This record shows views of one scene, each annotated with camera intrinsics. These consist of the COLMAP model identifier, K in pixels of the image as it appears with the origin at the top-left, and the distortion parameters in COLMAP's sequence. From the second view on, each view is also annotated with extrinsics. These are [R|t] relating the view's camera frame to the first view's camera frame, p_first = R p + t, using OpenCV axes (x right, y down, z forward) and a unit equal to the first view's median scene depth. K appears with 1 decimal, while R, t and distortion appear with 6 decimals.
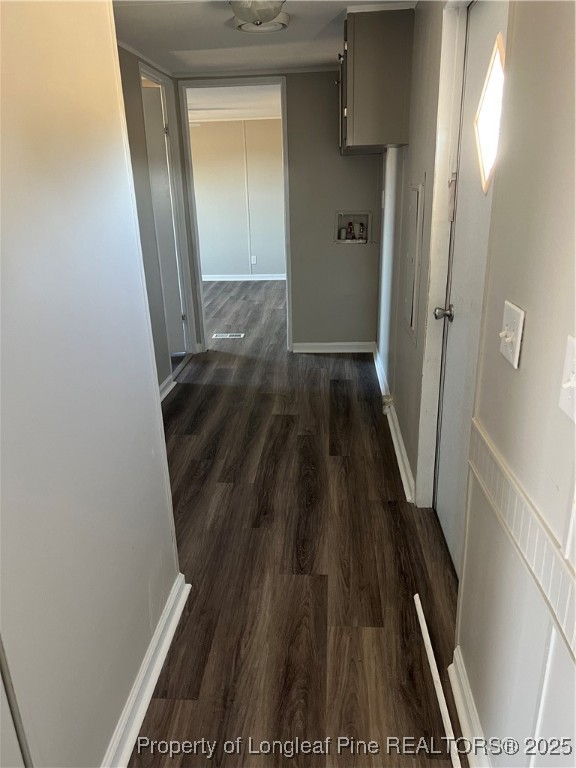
lens RADIAL K [[557.2, 0, 288.0], [0, 557.2, 384.0], [0, 0, 1]] dist [0.000571, 0.000062]
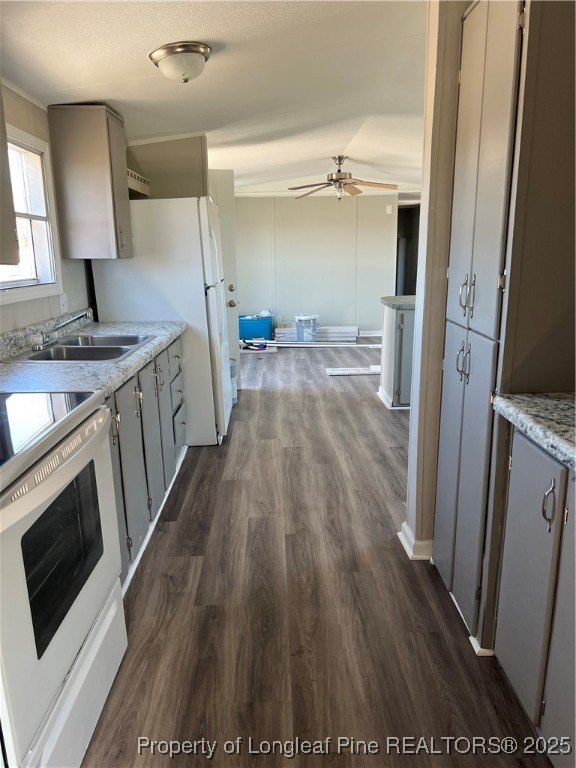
lens RADIAL K [[557.2, 0, 288.0], [0, 557.2, 384.0], [0, 0, 1]] dist [0.000571, 0.000062]
pose [[-0.993897, 0.075451, -0.080476, 0.121606], [0.019013, 0.835765, 0.548758, -0.578506], [0.108663, 0.543879, -0.832099, 1.651269]]
